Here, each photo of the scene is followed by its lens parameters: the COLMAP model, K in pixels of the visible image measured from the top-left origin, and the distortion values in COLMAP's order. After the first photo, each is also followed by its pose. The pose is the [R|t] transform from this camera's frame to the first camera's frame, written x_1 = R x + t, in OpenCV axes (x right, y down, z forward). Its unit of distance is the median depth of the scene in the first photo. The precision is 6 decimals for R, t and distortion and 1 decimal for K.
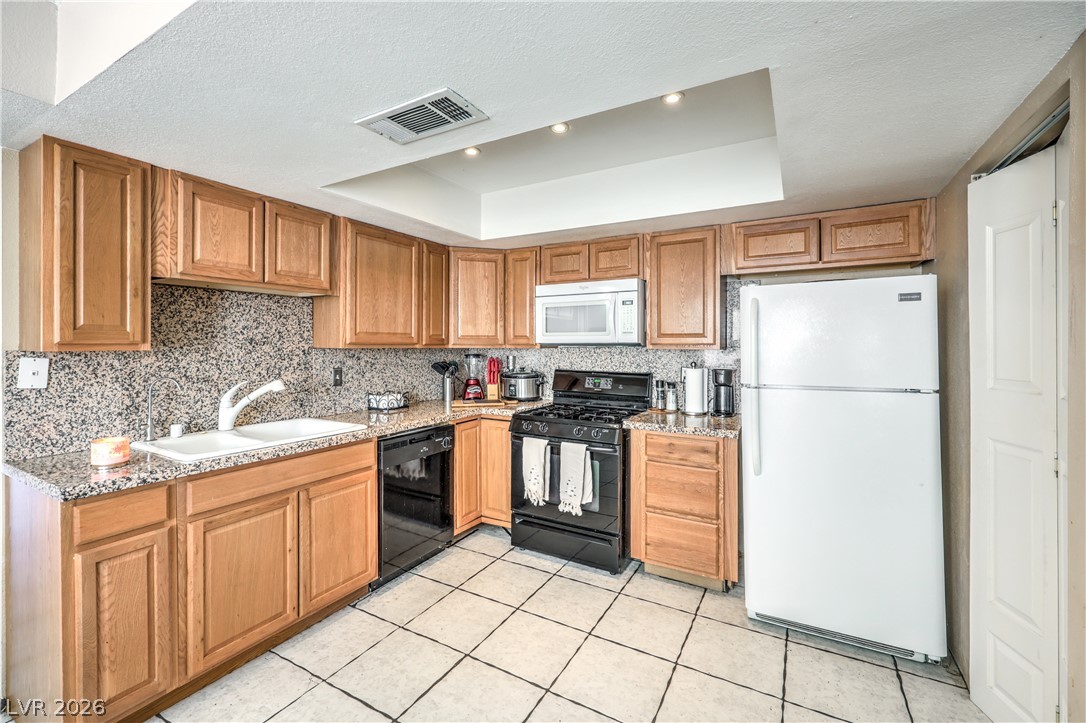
lens RADIAL K [[444.1, 0, 543.6], [0, 444.1, 342.7], [0, 0, 1]] dist [0.002012, 0.000622]
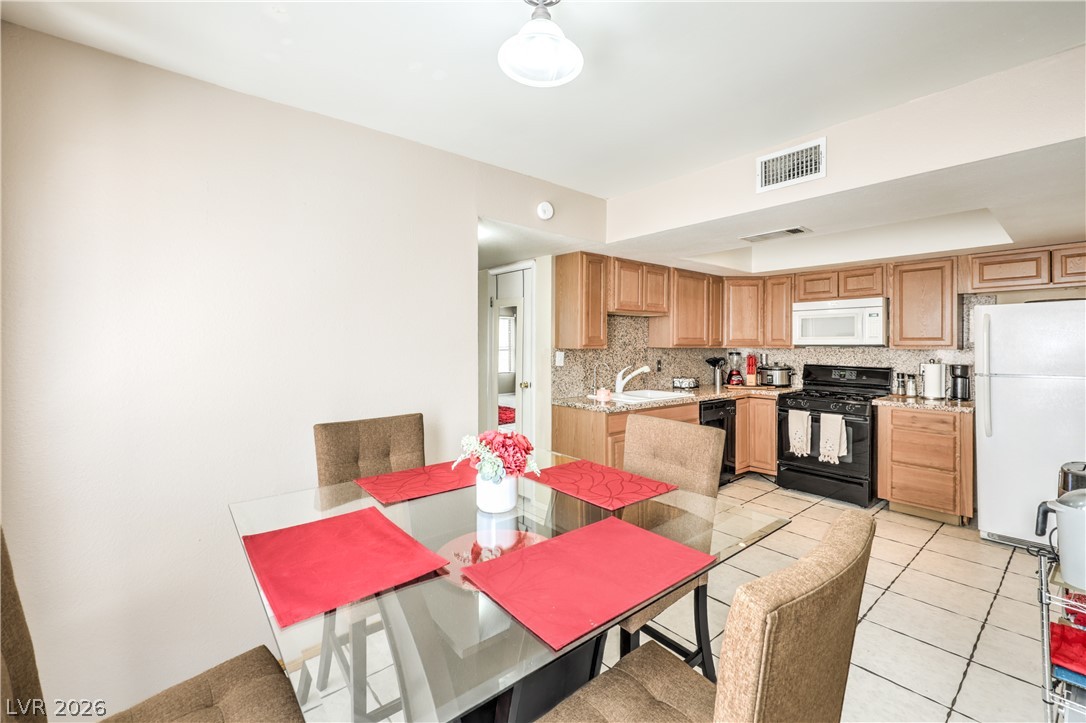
lens RADIAL K [[444.1, 0, 571.9], [0, 444.1, 345.2], [0, 0, 1]] dist [0.002012, 0.000622]
pose [[0.944439, 0.001068, -0.328685, -0.245477], [-0.000073, 0.999995, 0.003040, -0.001700], [0.328687, -0.002847, 0.944435, -0.616078]]
